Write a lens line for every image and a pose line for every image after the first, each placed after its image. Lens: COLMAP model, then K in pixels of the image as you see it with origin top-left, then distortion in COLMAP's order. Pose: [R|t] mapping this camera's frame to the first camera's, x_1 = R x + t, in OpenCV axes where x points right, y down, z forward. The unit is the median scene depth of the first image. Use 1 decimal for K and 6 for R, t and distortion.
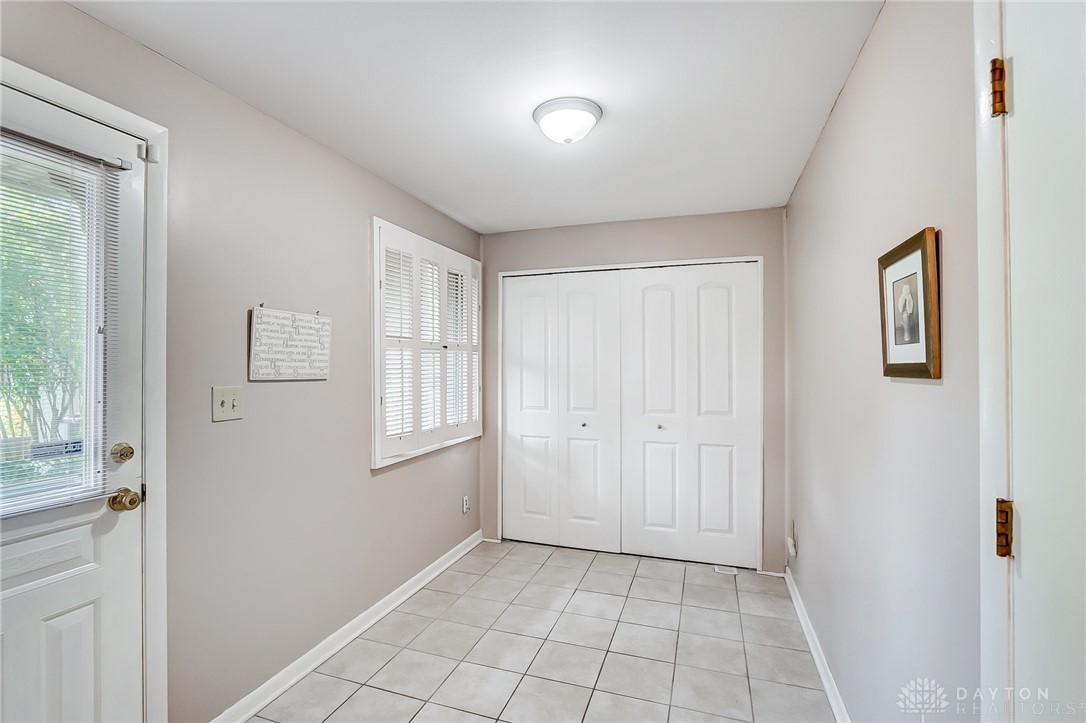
lens RADIAL K [[506.5, 0, 543.0], [0, 506.5, 361.5], [0, 0, 1]] dist [-0.000951, 0.000137]
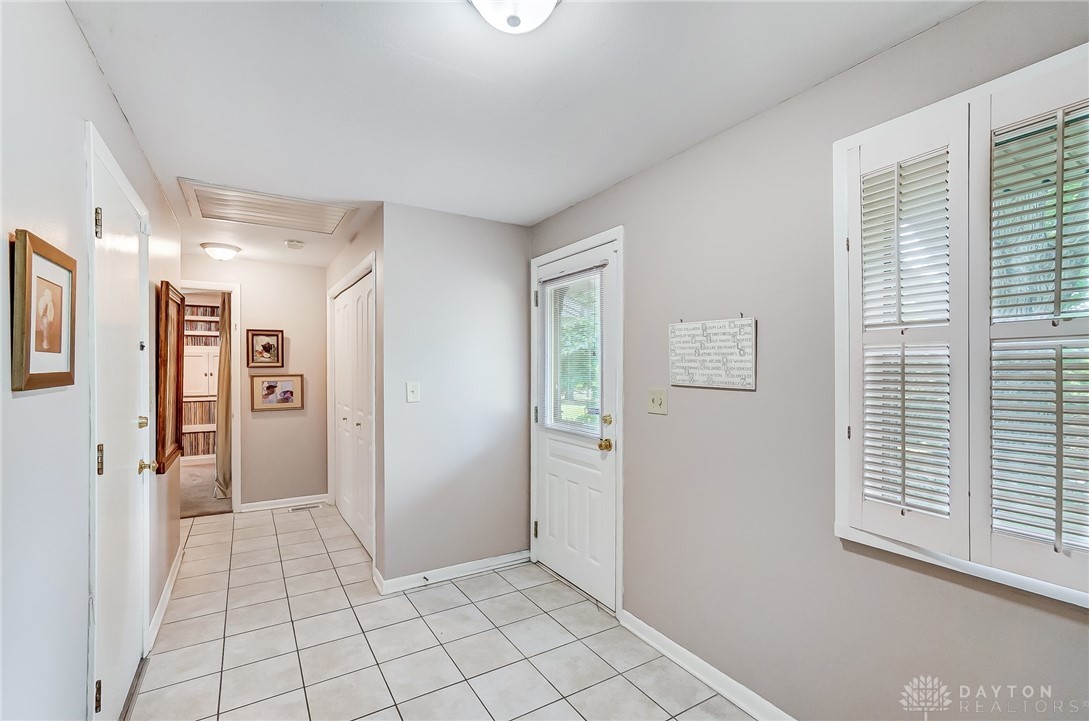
lens RADIAL K [[466.4, 0, 514.6], [0, 466.4, 367.4], [0, 0, 1]] dist [-0.030911, 0.000354]
pose [[-0.670926, -0.002406, -0.741520, 0.457686], [0.002099, 0.999985, -0.005145, 0.000253], [0.741521, -0.005008, -0.670911, 1.337118]]
